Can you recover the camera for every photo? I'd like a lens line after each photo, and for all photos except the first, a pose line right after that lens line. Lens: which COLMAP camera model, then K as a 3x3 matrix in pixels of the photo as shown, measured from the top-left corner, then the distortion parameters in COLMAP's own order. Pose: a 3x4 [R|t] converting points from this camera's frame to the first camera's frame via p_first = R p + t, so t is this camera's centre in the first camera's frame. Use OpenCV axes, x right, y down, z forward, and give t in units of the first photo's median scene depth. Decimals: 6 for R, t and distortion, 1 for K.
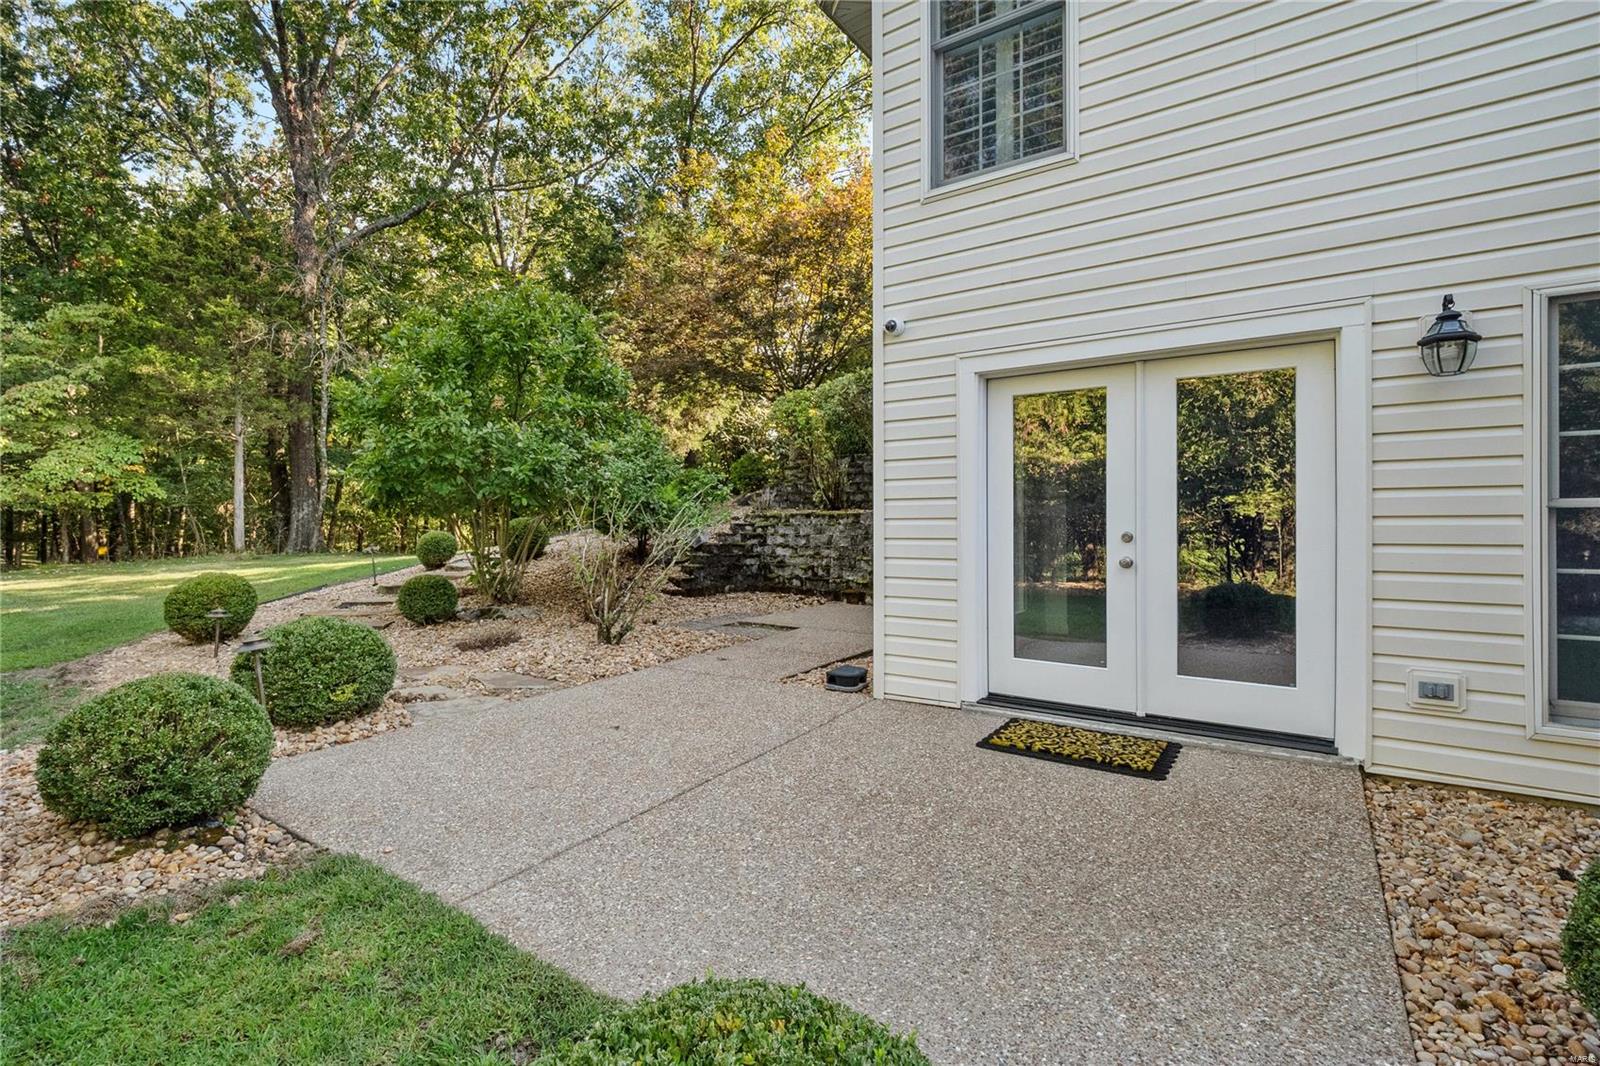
lens RADIAL K [[733.1, 0, 800.0], [0, 733.1, 533.0], [0, 0, 1]] dist [-0.027615, -0.000680]
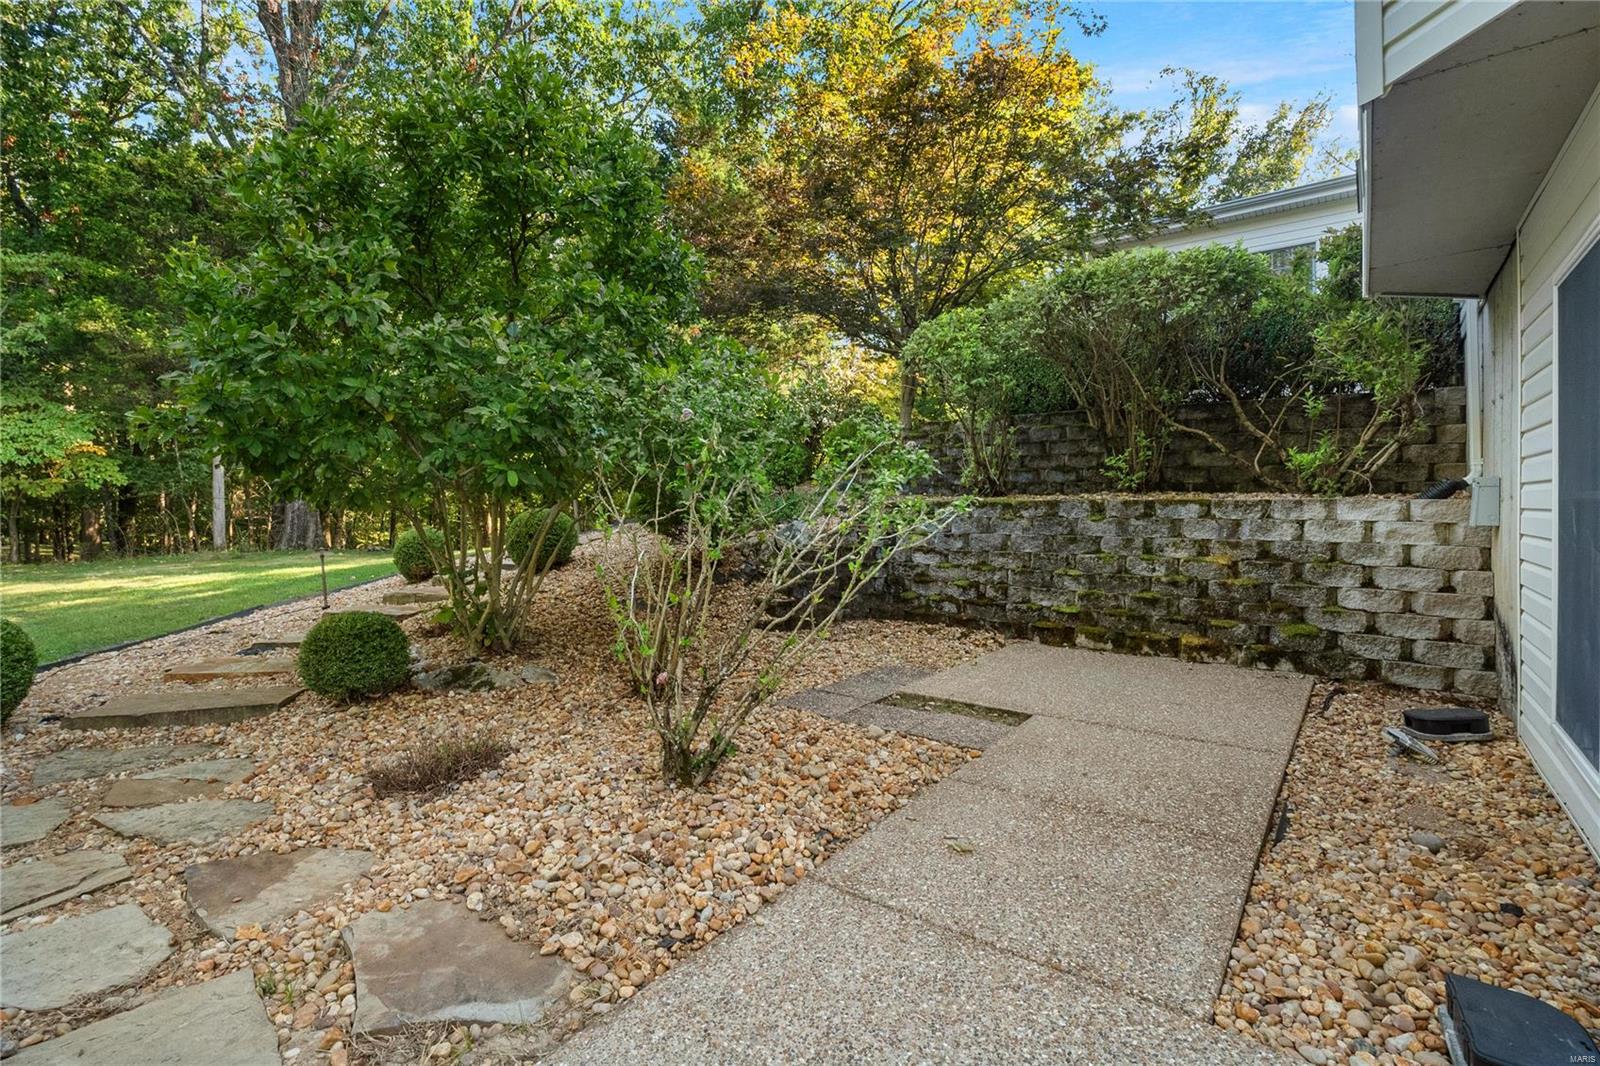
lens RADIAL K [[733.1, 0, 800.0], [0, 733.1, 533.0], [0, 0, 1]] dist [-0.027615, -0.000680]
pose [[0.998638, 0.000190, -0.052174, -0.105418], [0.000632, 0.999876, 0.015723, -0.008943], [0.052171, -0.015735, 0.998514, 0.346296]]
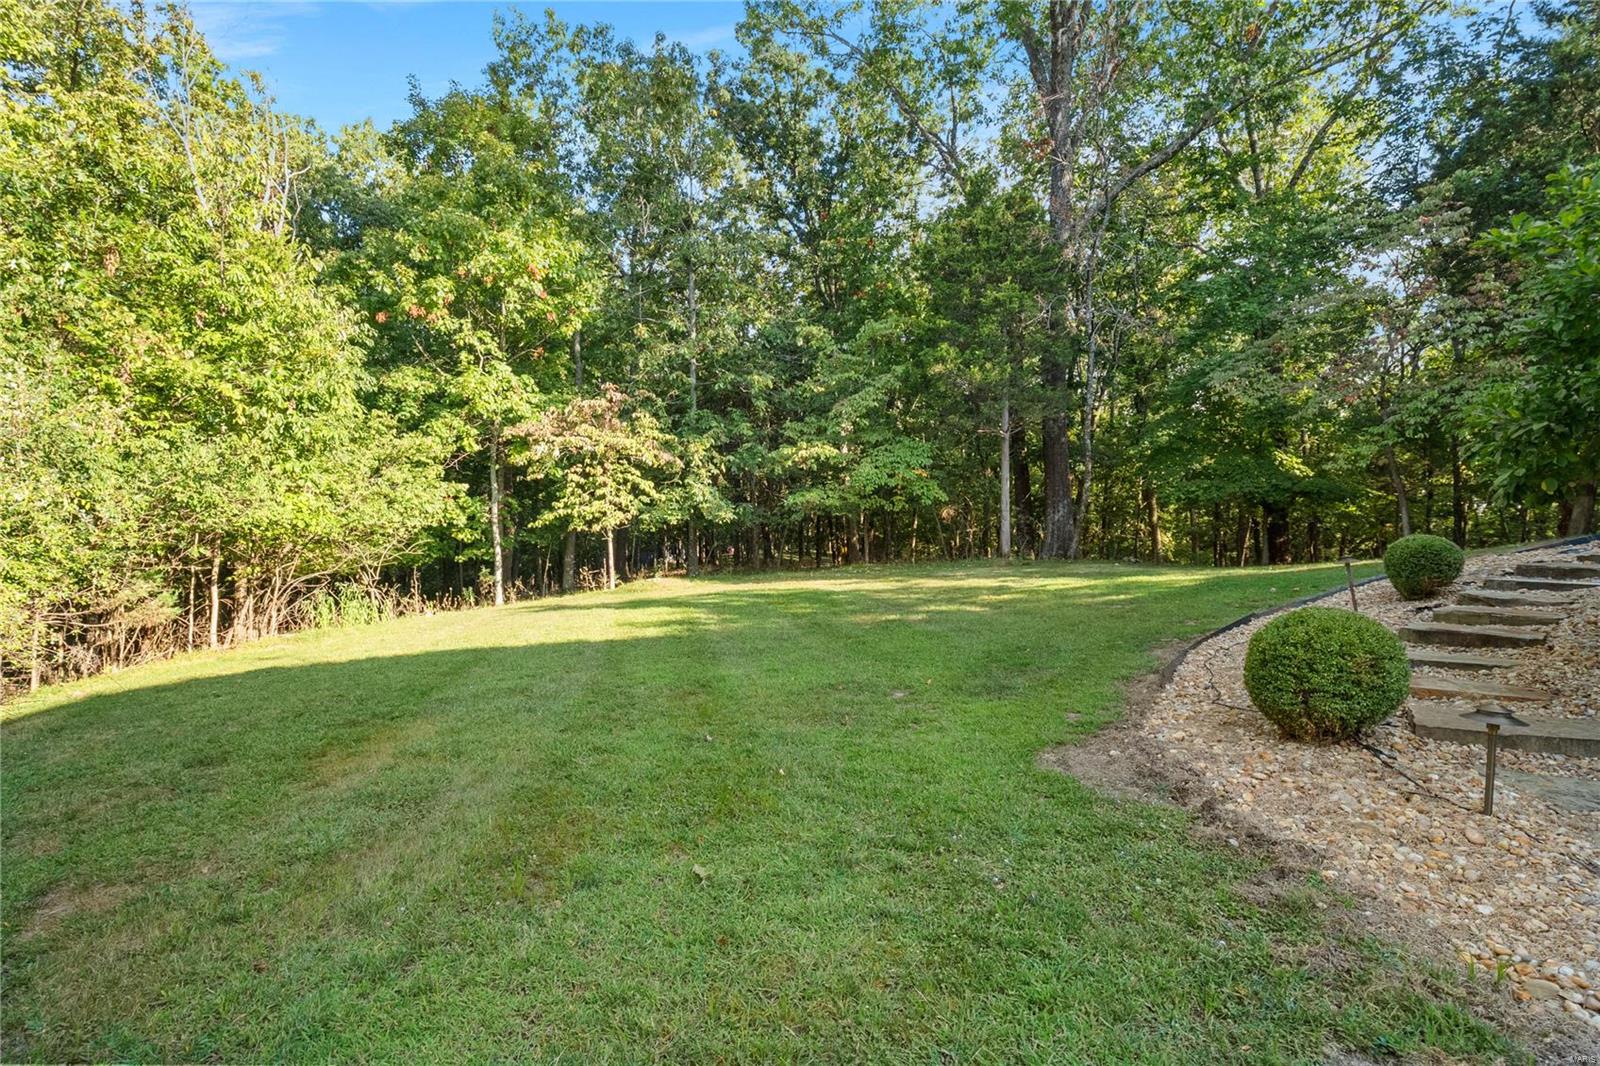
lens RADIAL K [[733.1, 0, 800.0], [0, 733.1, 533.0], [0, 0, 1]] dist [-0.027615, -0.000680]
pose [[0.684765, -0.000765, -0.728764, -0.469545], [-0.002505, 0.999991, -0.003403, 0.000403], [0.728760, 0.004156, 0.684757, 0.263120]]
